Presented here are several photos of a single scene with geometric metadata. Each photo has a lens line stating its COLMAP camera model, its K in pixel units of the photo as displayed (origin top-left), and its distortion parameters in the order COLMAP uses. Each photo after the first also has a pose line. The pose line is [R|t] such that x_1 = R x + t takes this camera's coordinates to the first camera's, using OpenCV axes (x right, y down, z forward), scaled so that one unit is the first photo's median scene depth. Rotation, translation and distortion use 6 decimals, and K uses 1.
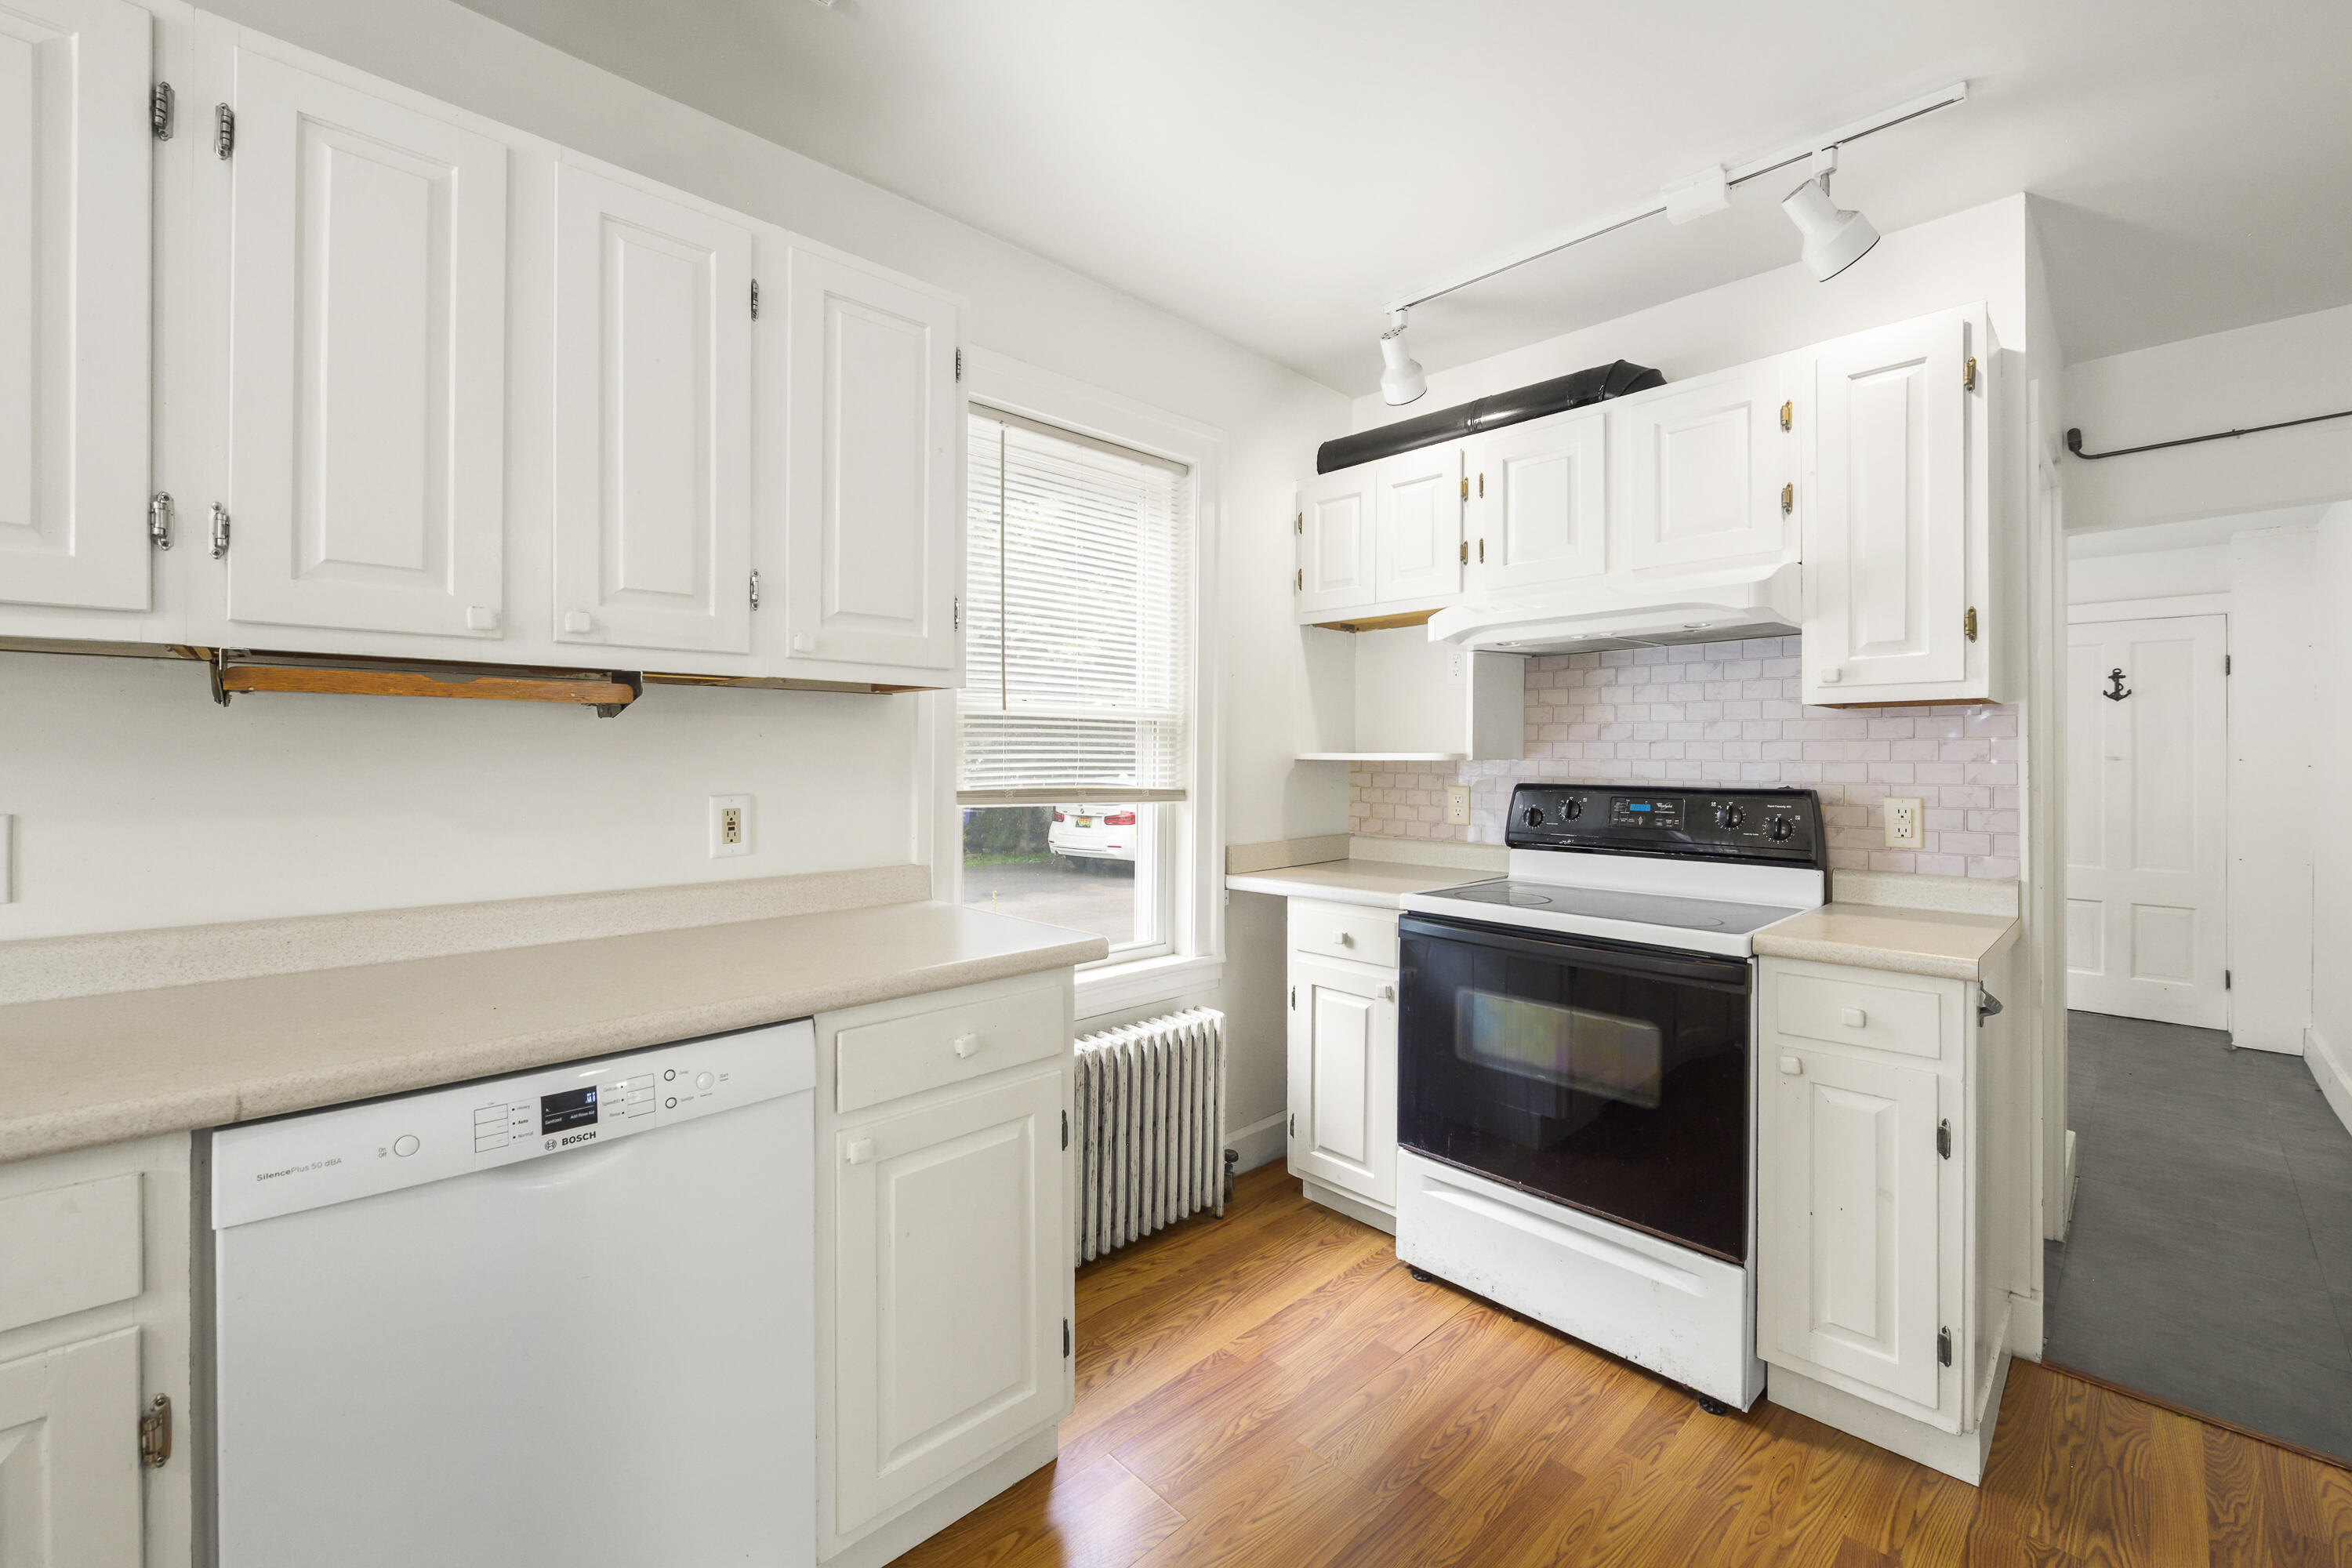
lens RADIAL K [[961.8, 0, 1170.1], [0, 961.8, 754.1], [0, 0, 1]] dist [-0.010508, 0.000182]
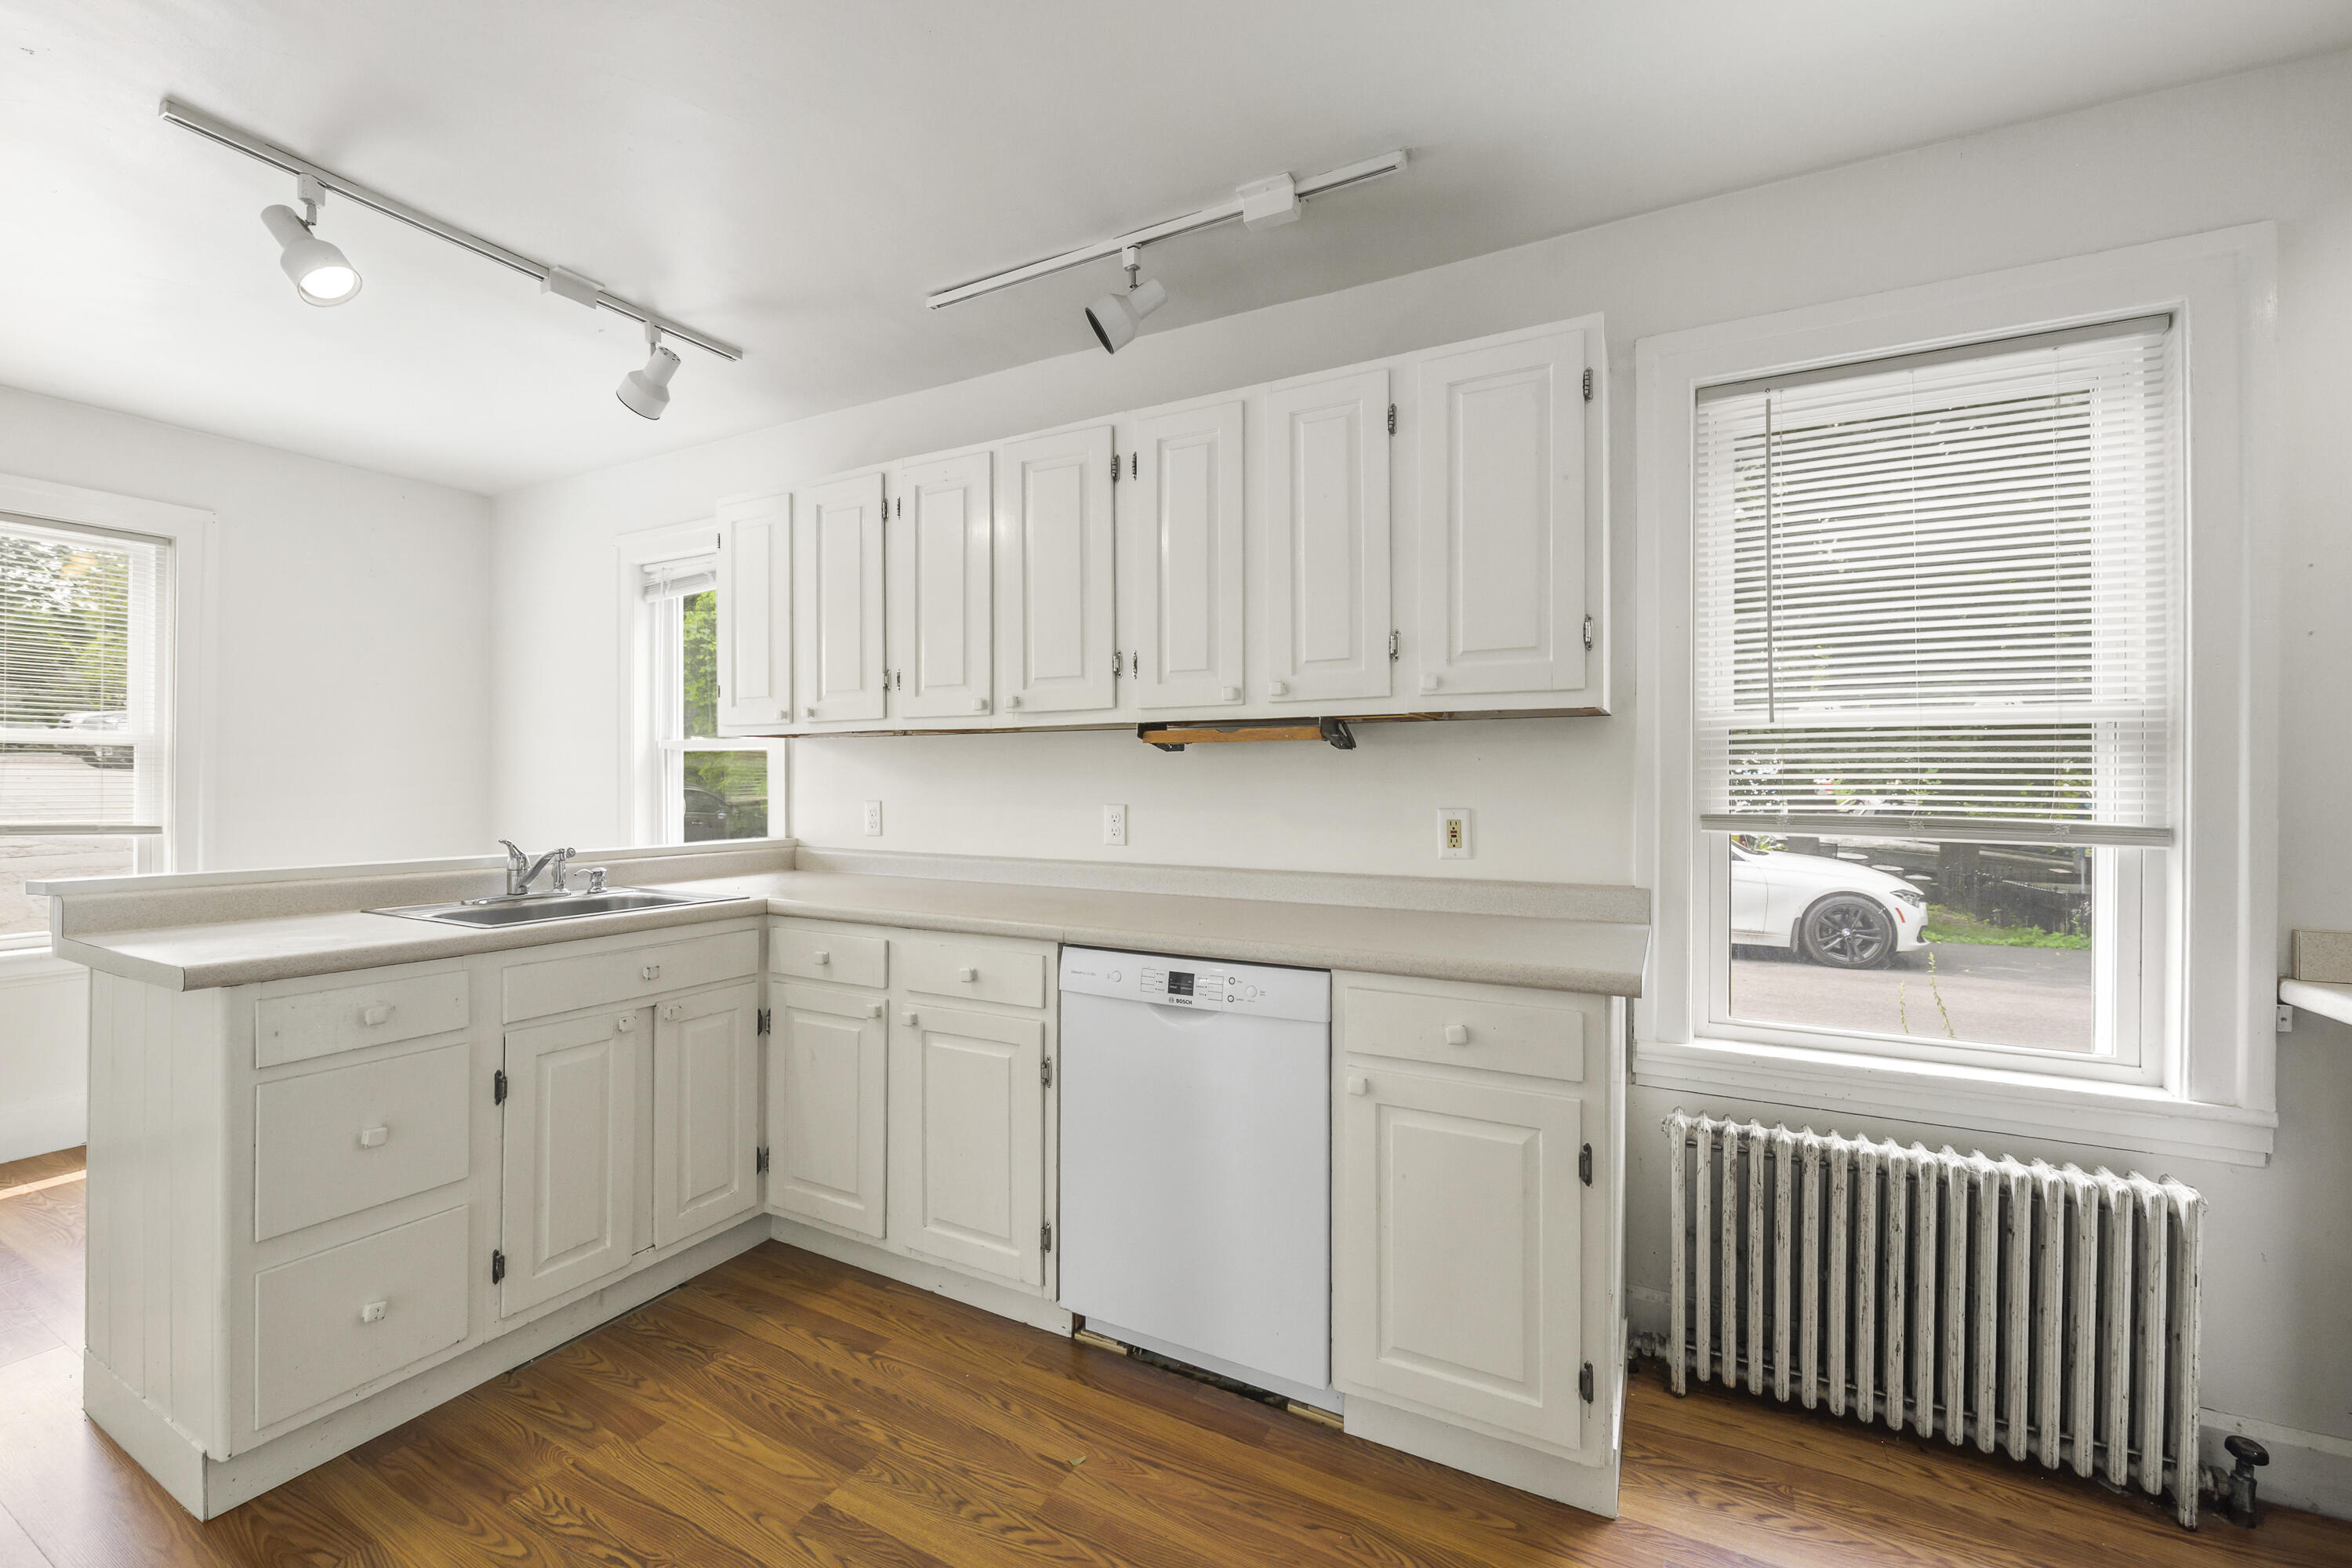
lens RADIAL K [[961.8, 0, 1152.7], [0, 961.8, 783.0], [0, 0, 1]] dist [-0.010508, 0.000182]
pose [[0.303523, -0.002457, -0.952821, 0.536204], [0.000963, 0.999997, -0.002272, 0.011030], [0.952823, -0.000228, 0.303525, 0.237193]]
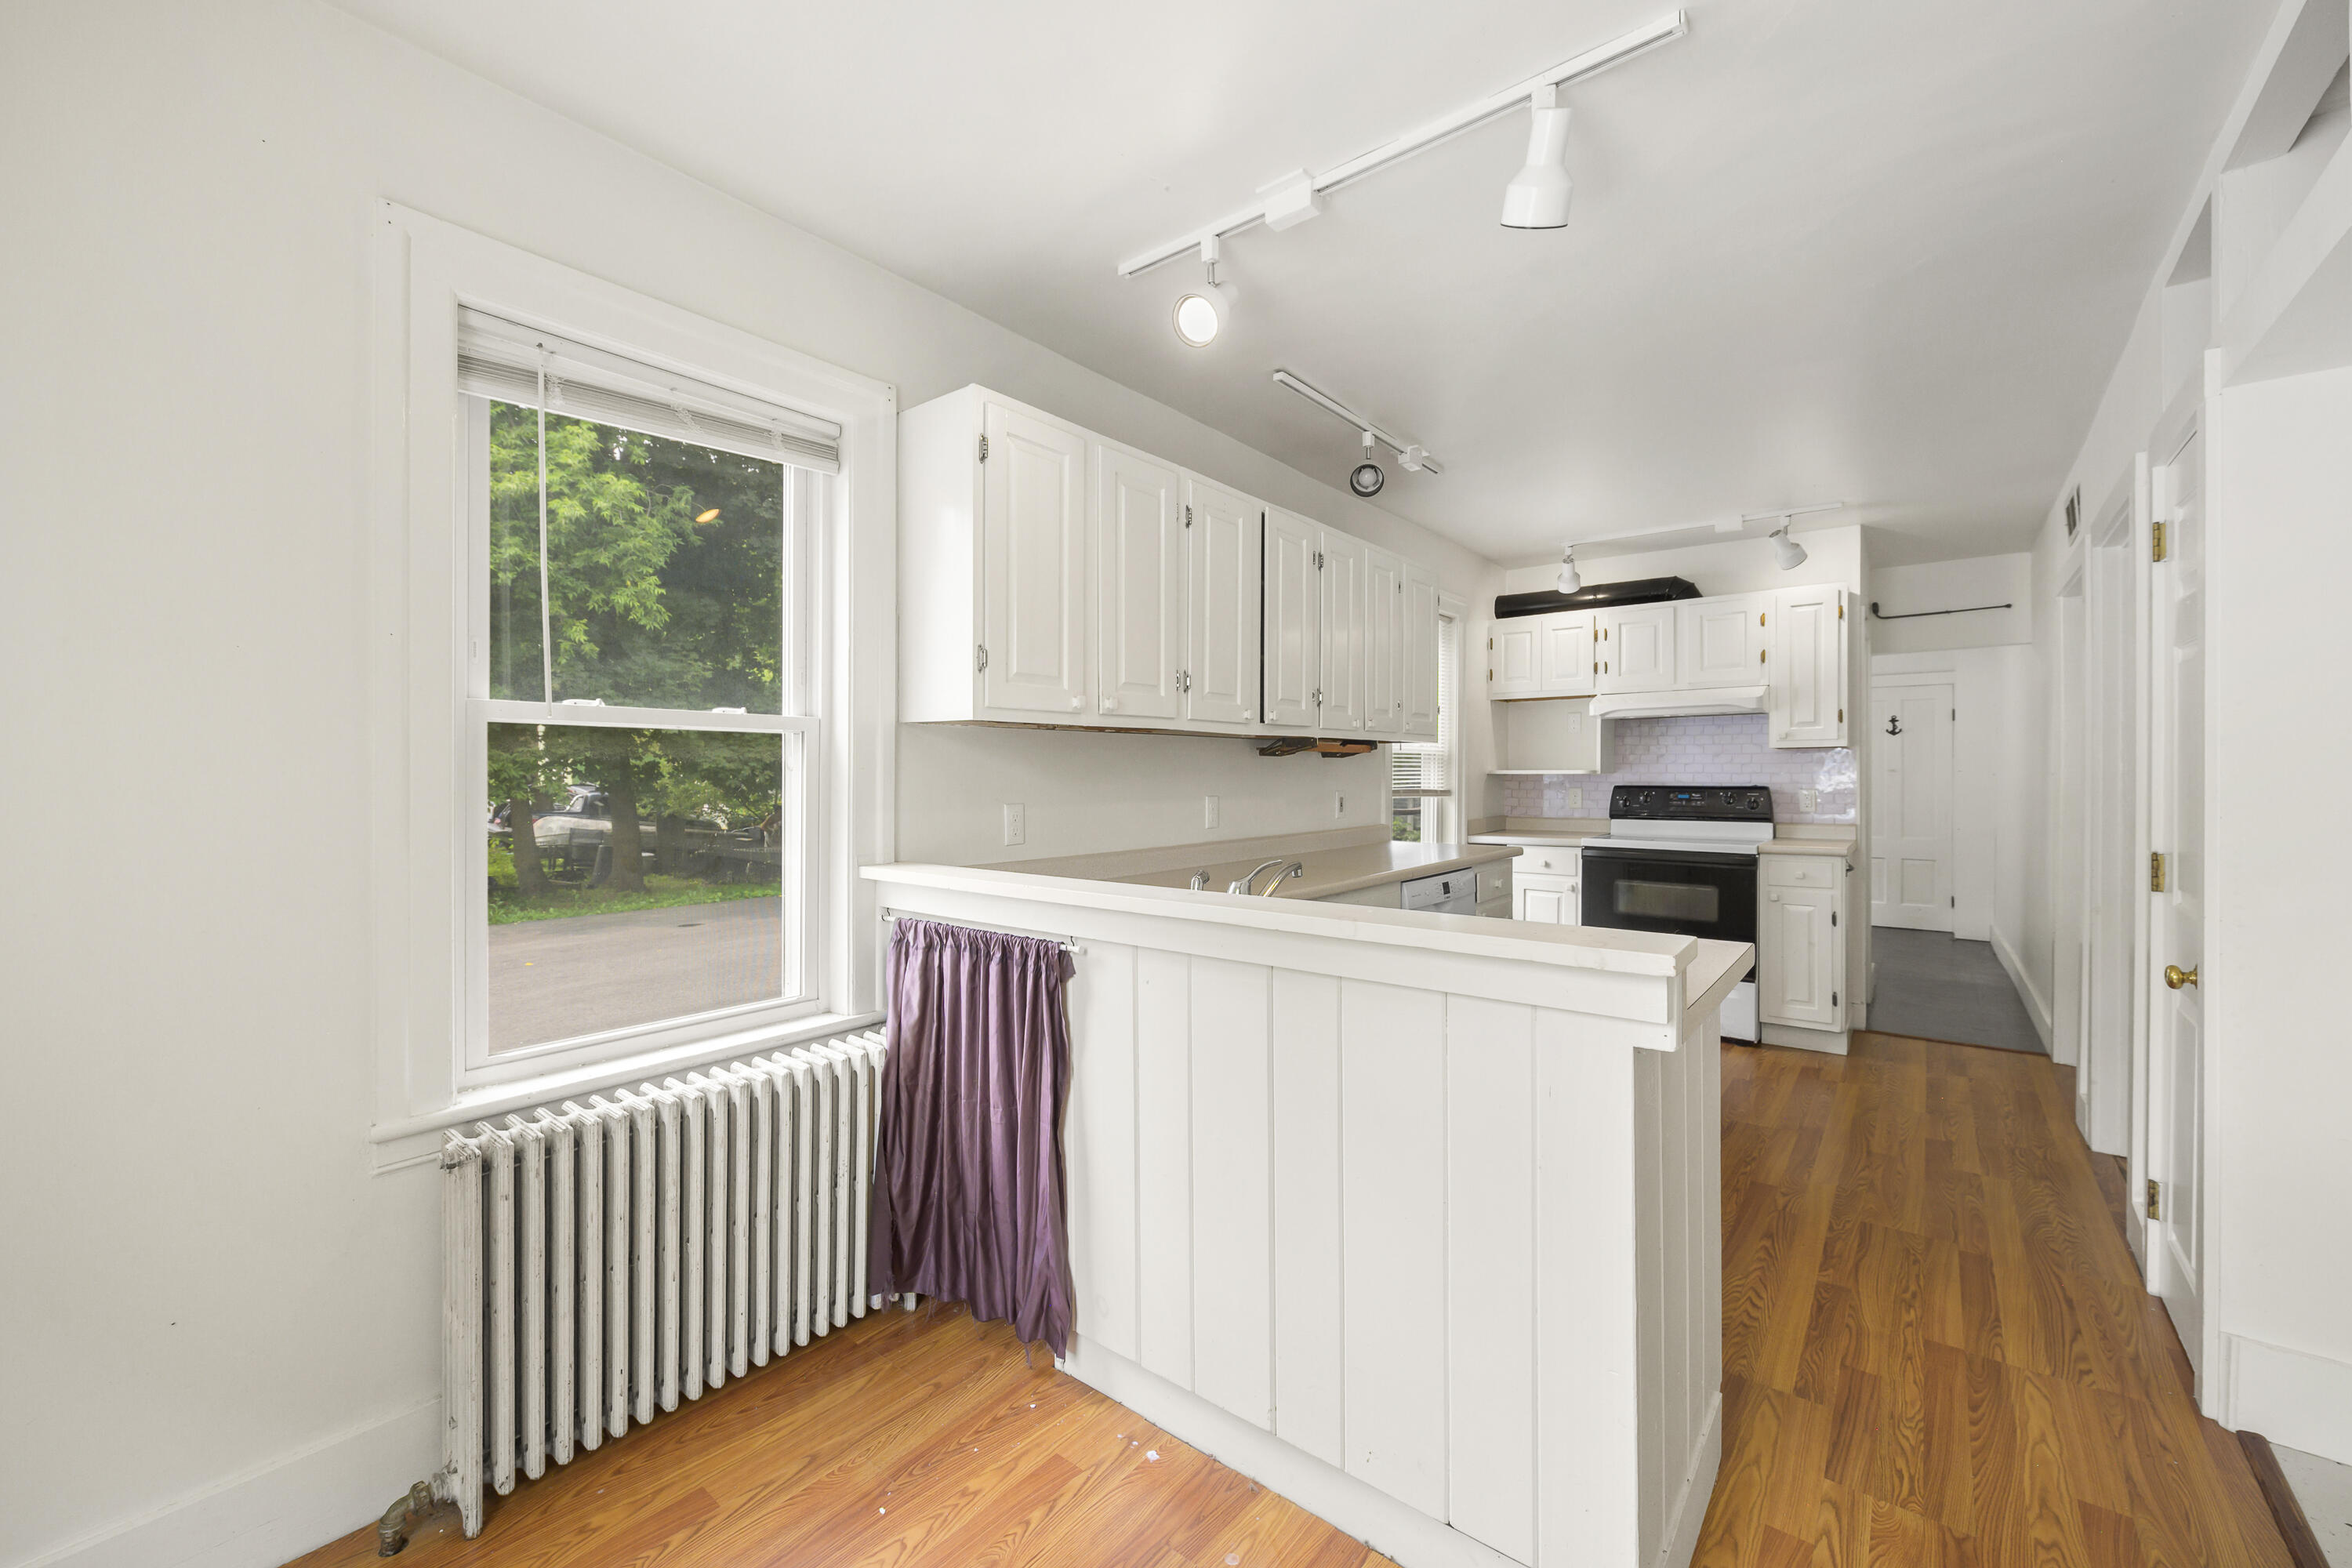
lens RADIAL K [[961.8, 0, 1146.6], [0, 961.8, 780.8], [0, 0, 1]] dist [-0.010508, 0.000182]
pose [[0.992803, -0.006777, 0.119564, -1.064137], [0.005441, 0.999919, 0.011498, -0.008296], [-0.119632, -0.010765, 0.992760, -1.064882]]
